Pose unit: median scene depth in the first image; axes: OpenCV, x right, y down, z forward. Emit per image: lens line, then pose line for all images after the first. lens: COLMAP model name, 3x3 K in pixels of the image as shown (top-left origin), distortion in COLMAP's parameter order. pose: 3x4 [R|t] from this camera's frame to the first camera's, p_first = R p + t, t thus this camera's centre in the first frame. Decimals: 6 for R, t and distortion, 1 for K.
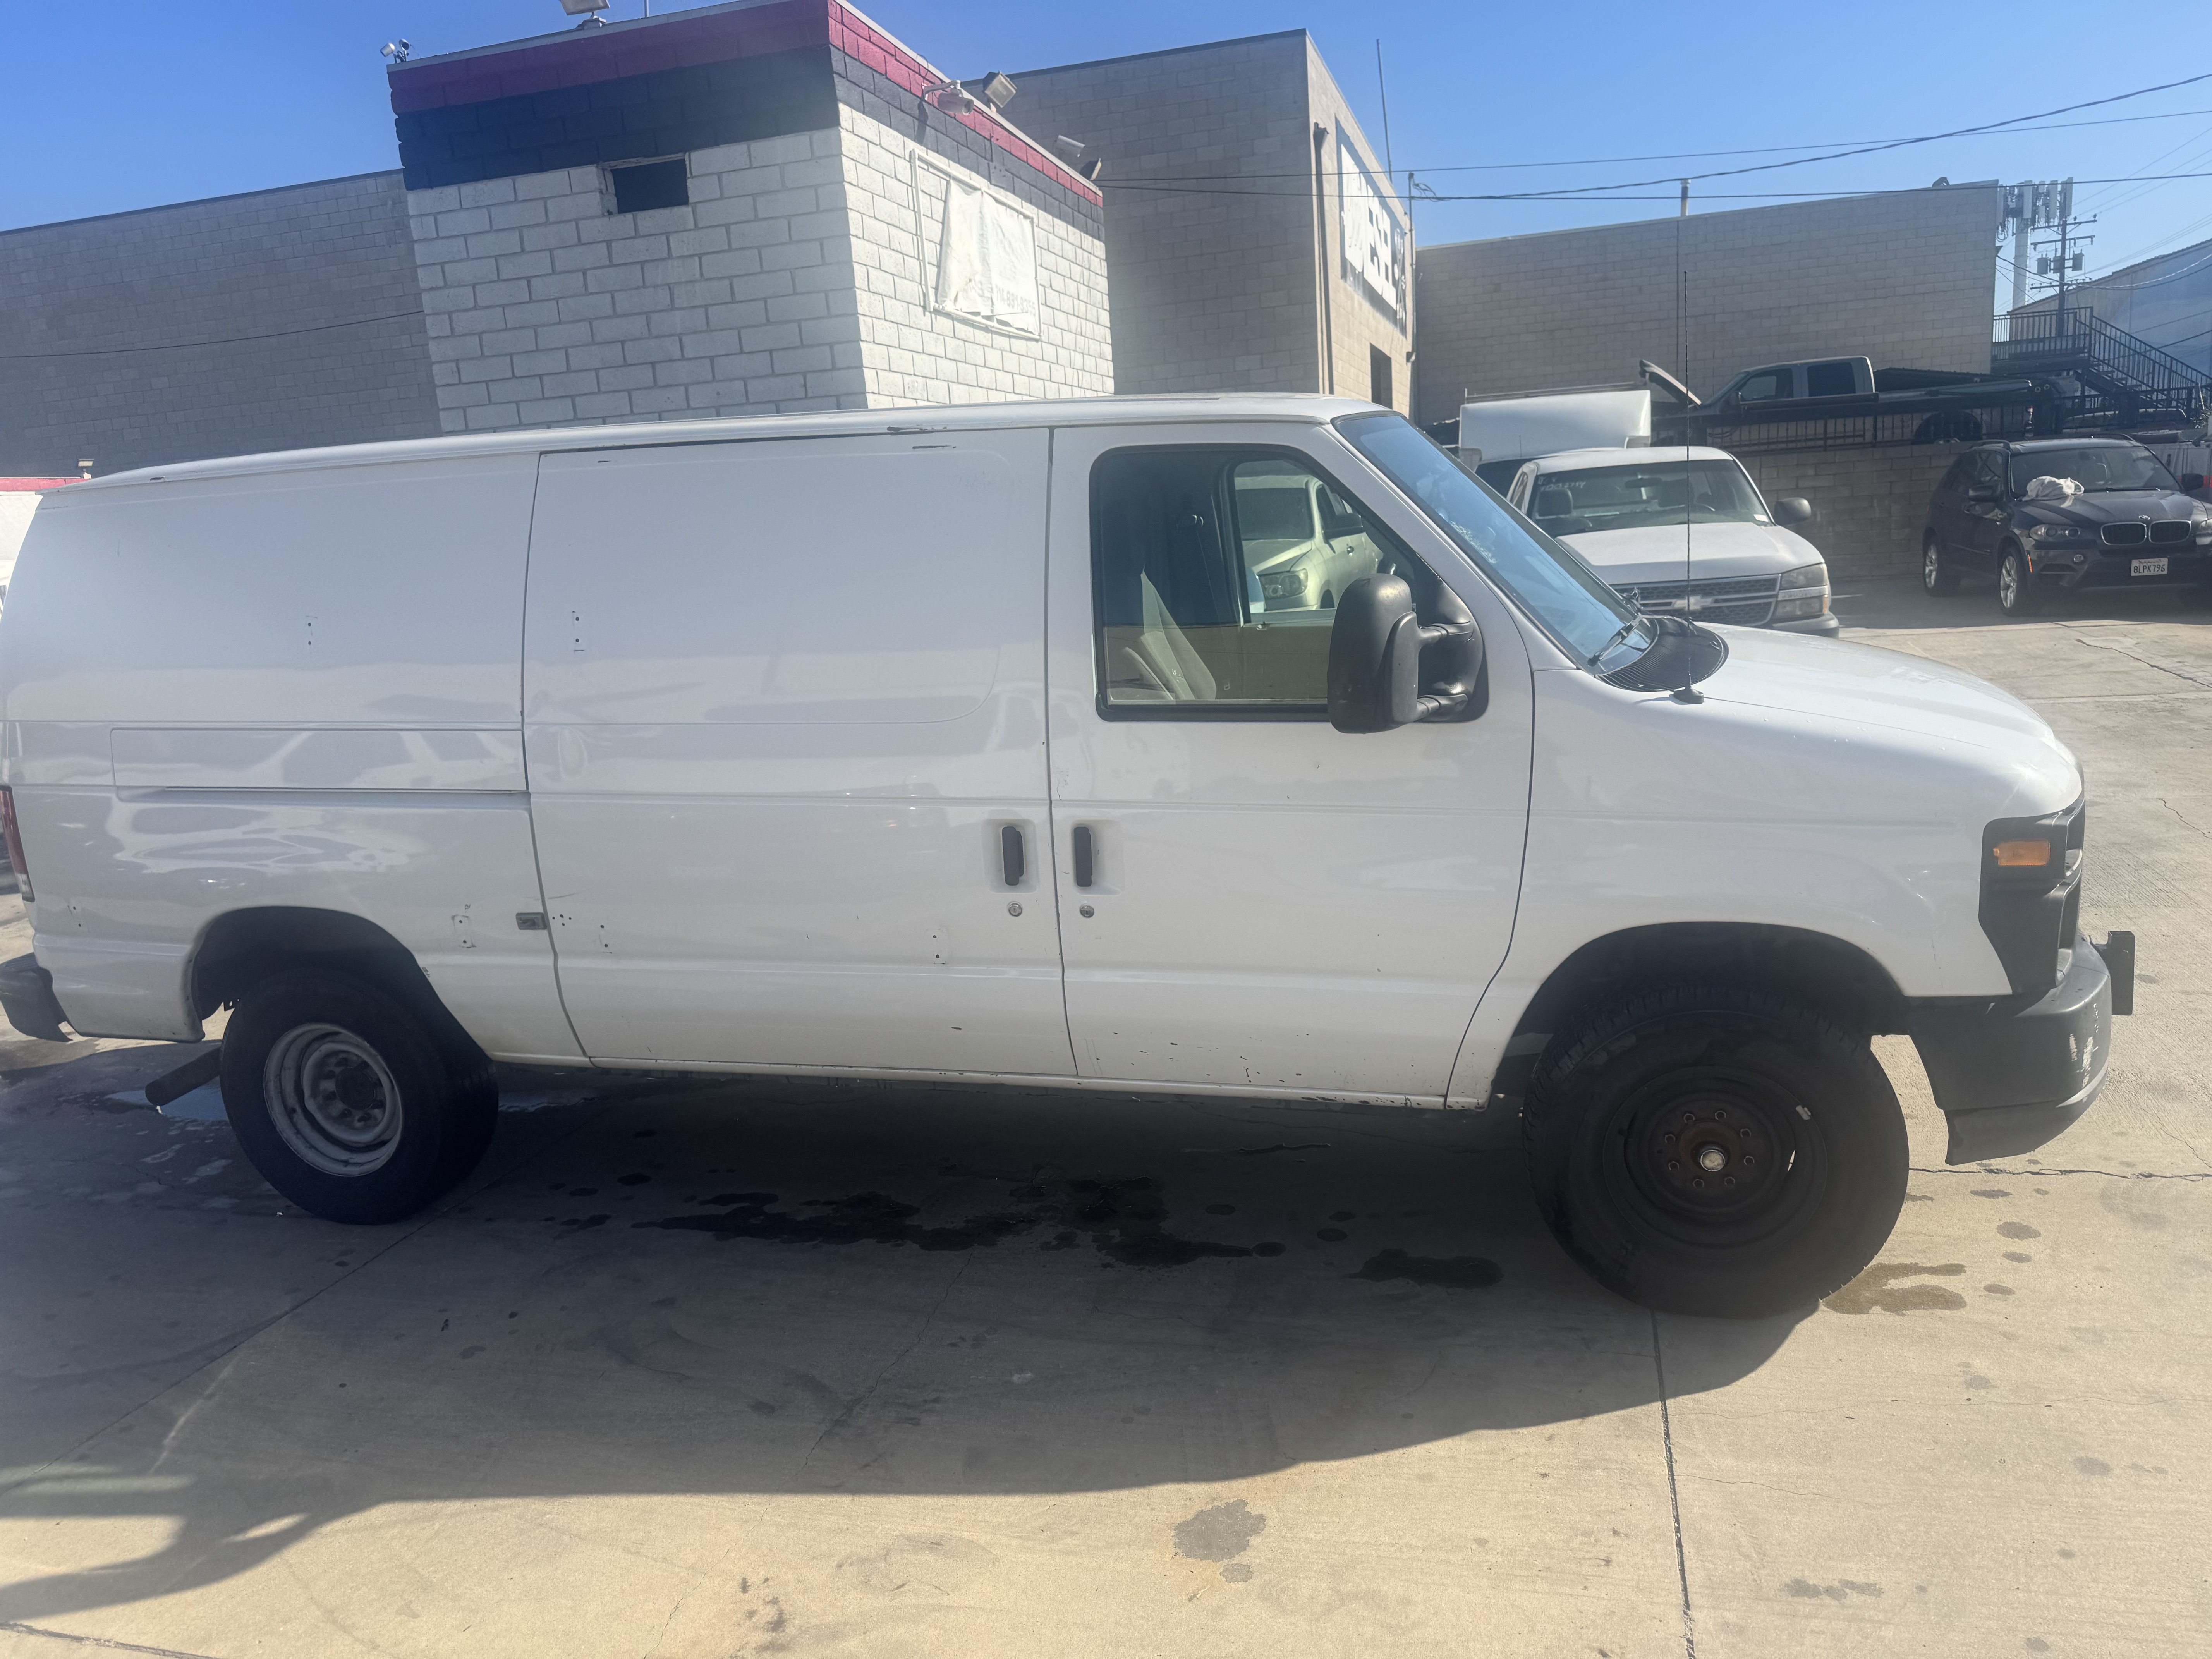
lens RADIAL K [[1568.2, 0, 1112.6], [0, 1568.2, 852.7], [0, 0, 1]] dist [0.024167, -0.032387]
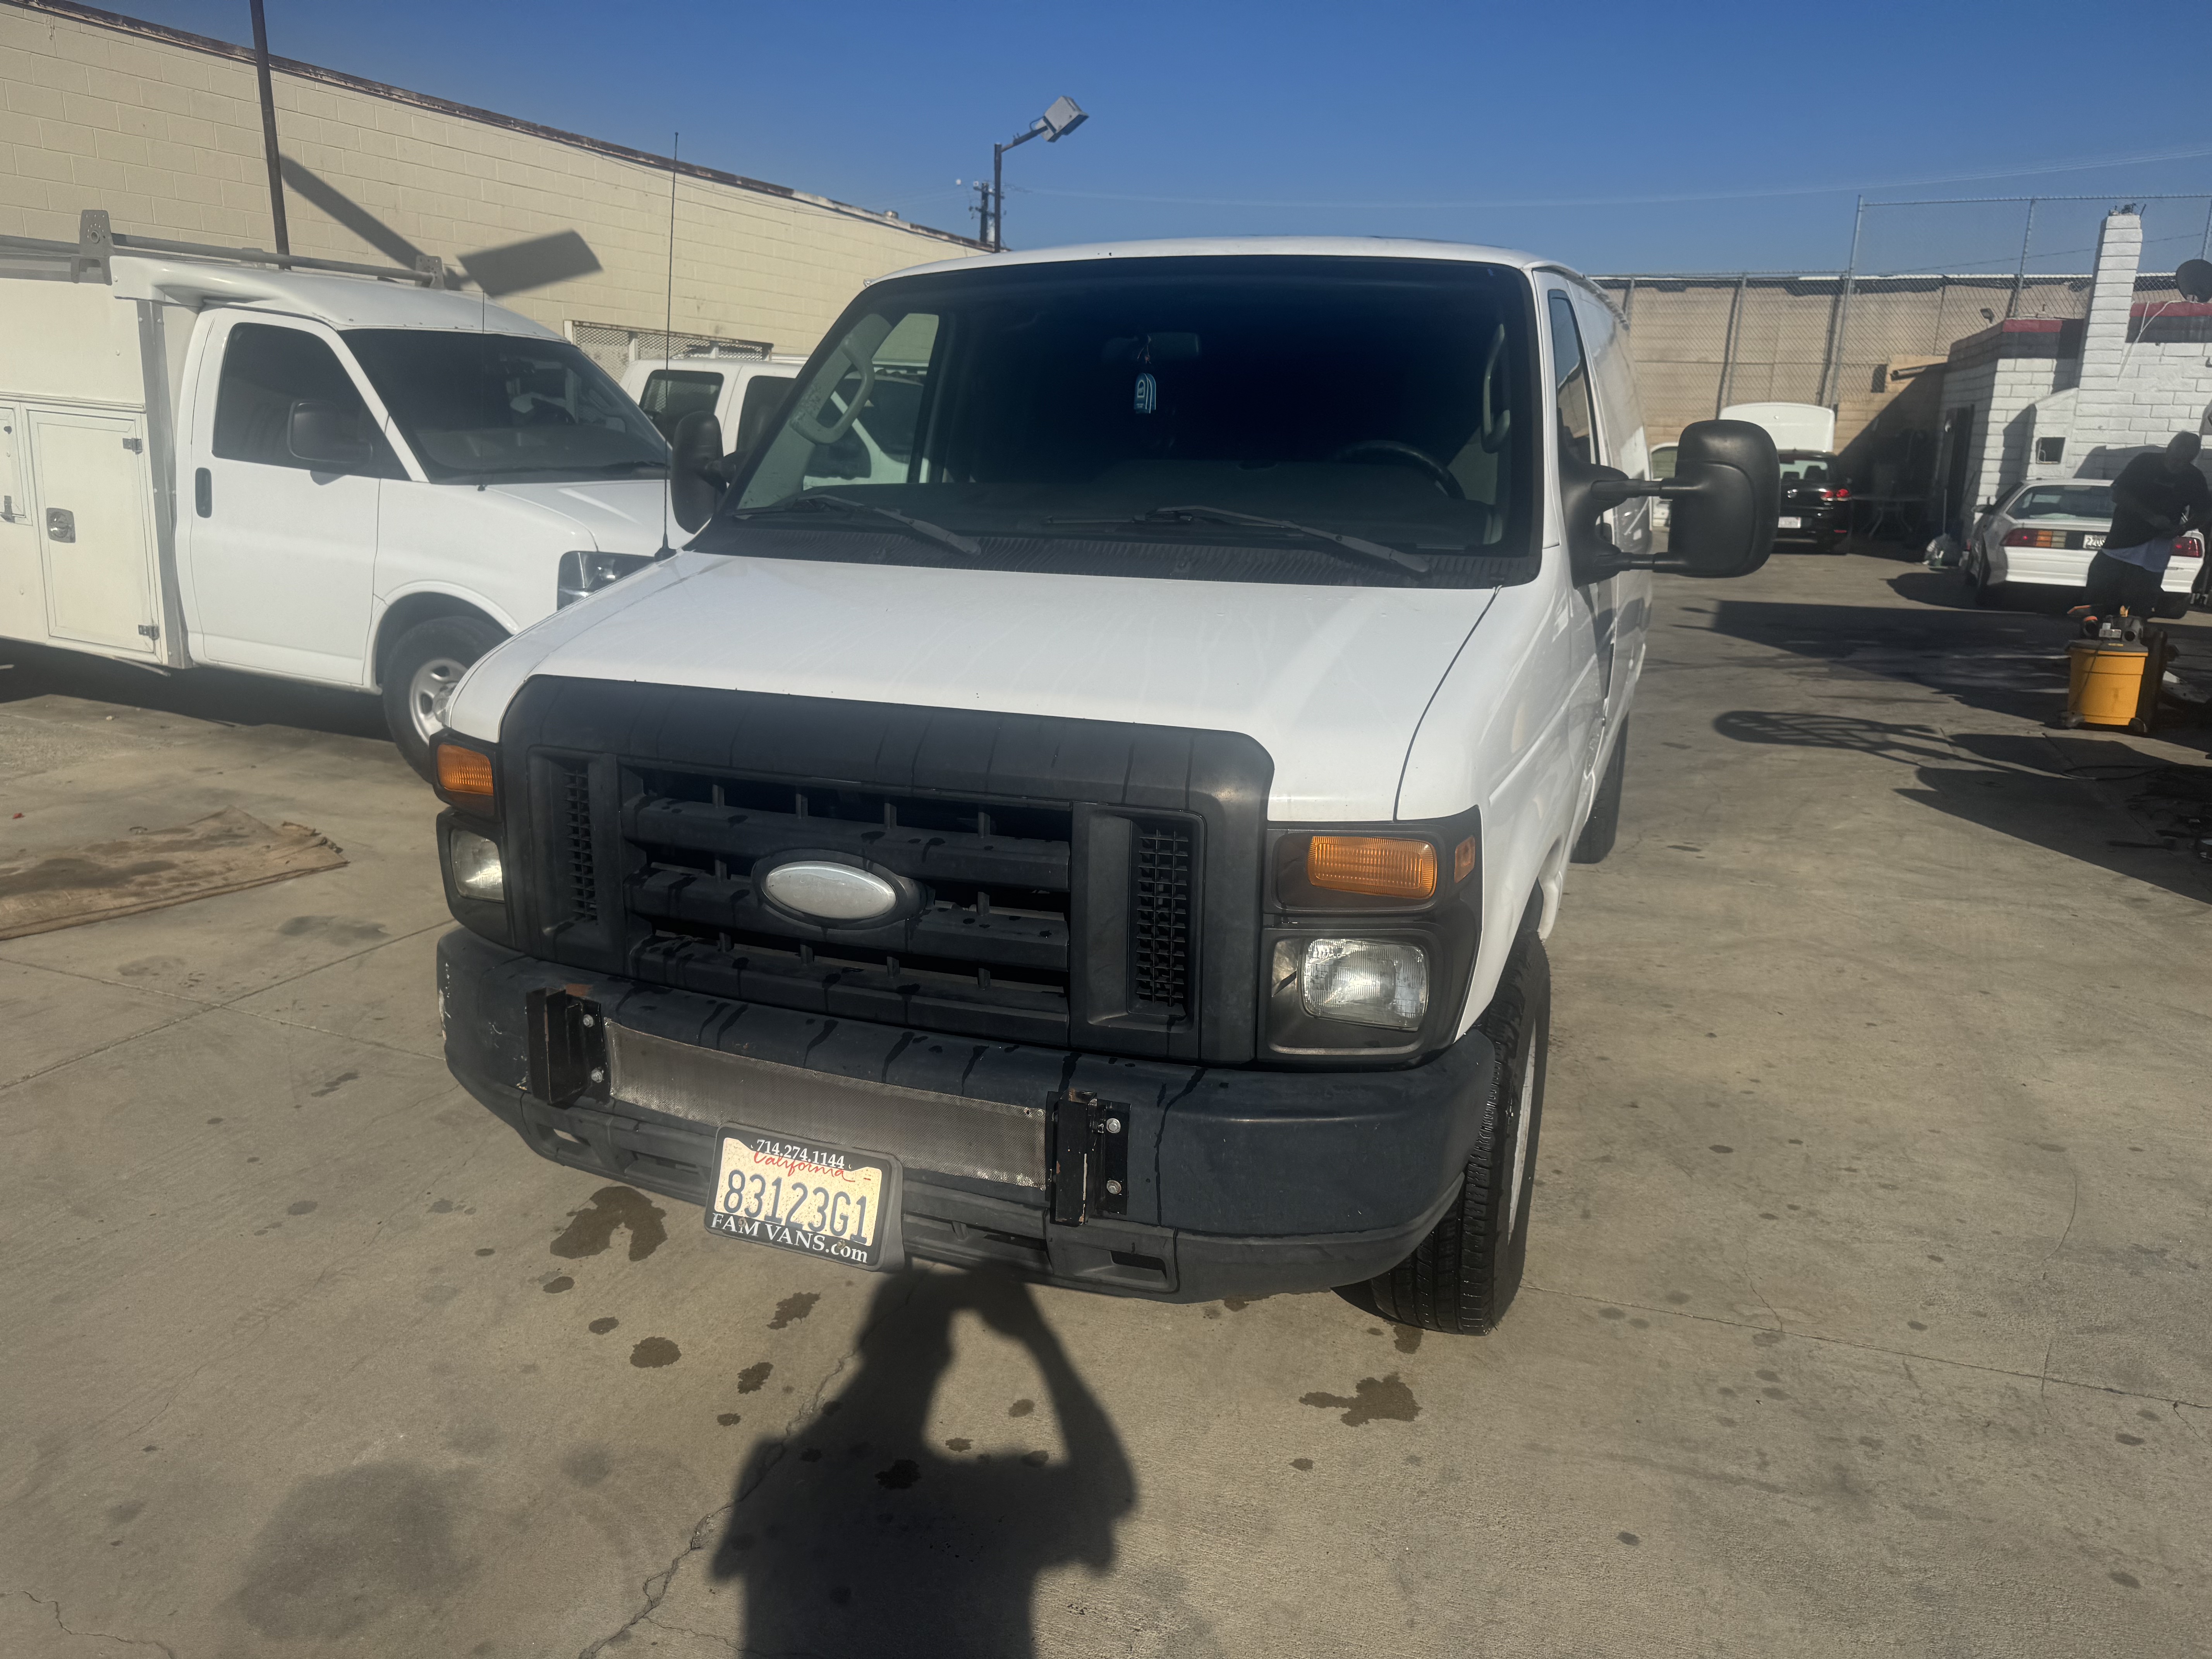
lens RADIAL K [[1599.9, 0, 1106.0], [0, 1599.9, 829.5], [0, 0, 1]] dist [0.001247, -0.001395]
pose [[-0.117731, 0.306120, -0.944685, 1.149069], [-0.222900, 0.918880, 0.325537, -0.282731], [0.967706, 0.248896, -0.039946, 1.124132]]
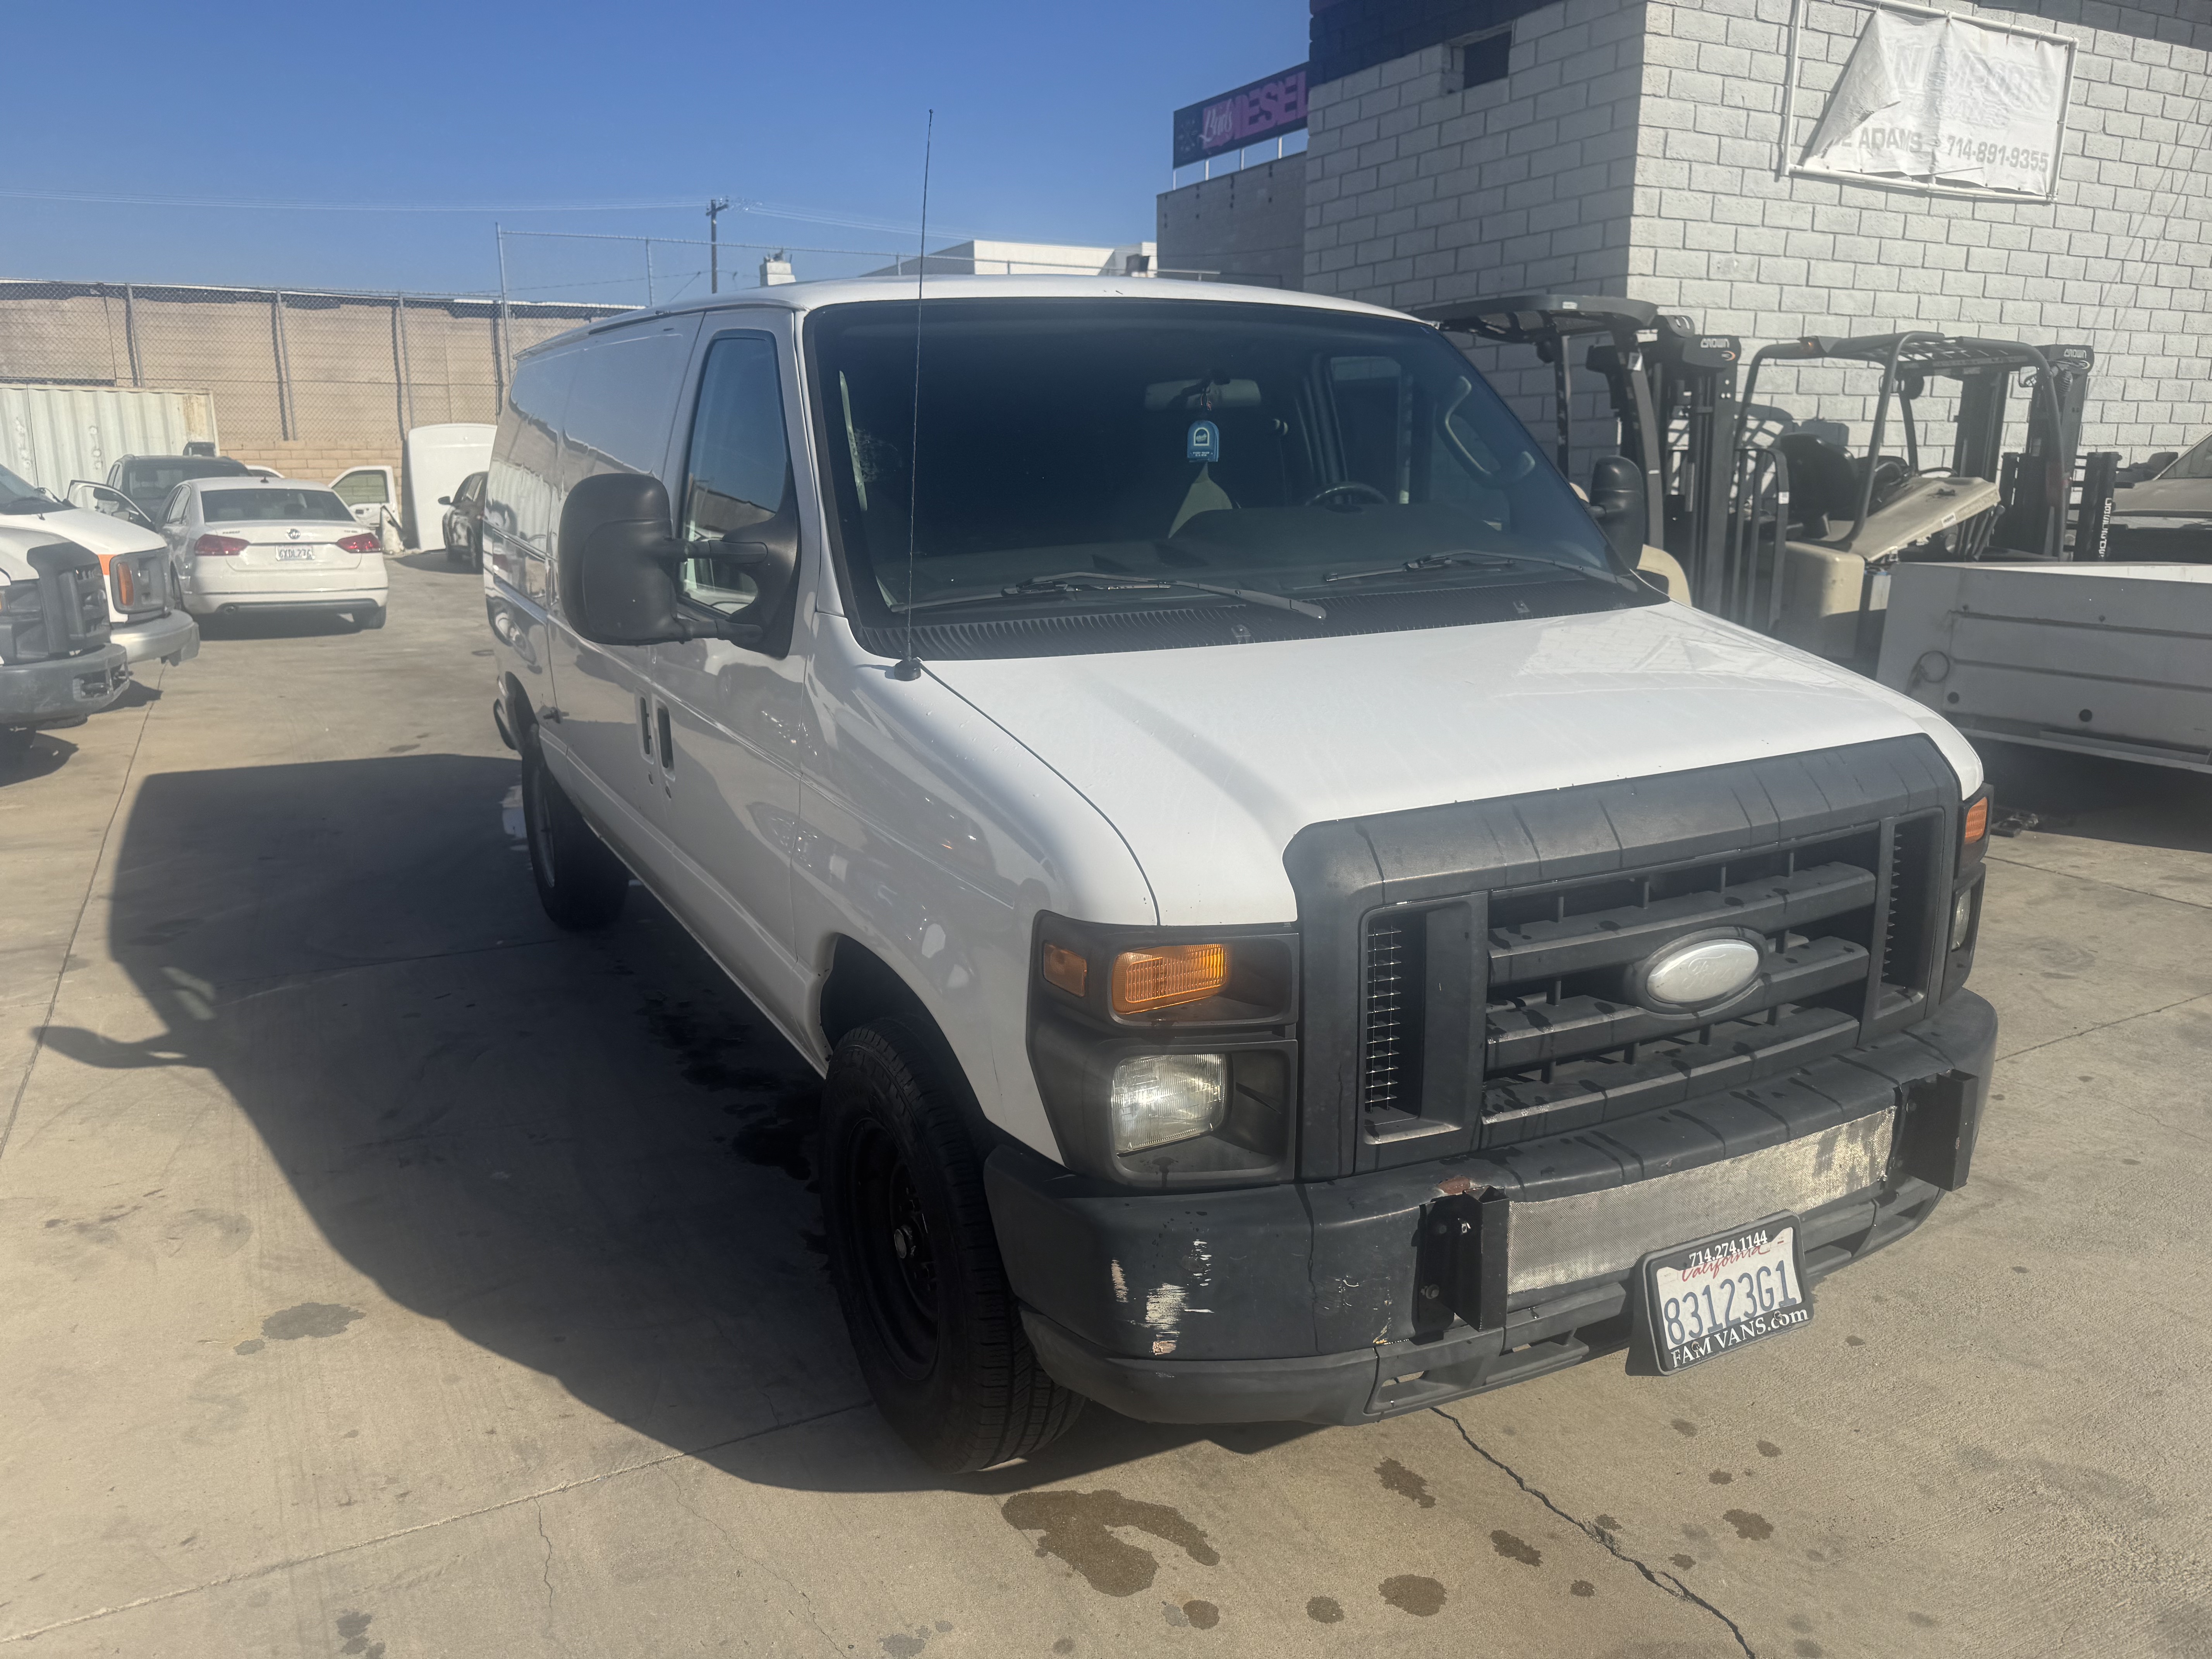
lens RADIAL K [[1568.2, 0, 1112.6], [0, 1568.2, 852.7], [0, 0, 1]] dist [0.024167, -0.032387]
pose [[0.684011, 0.240441, -0.688707, 0.820314], [-0.194512, 0.970052, 0.145479, -0.119006], [0.703061, 0.034453, 0.710295, 0.422257]]
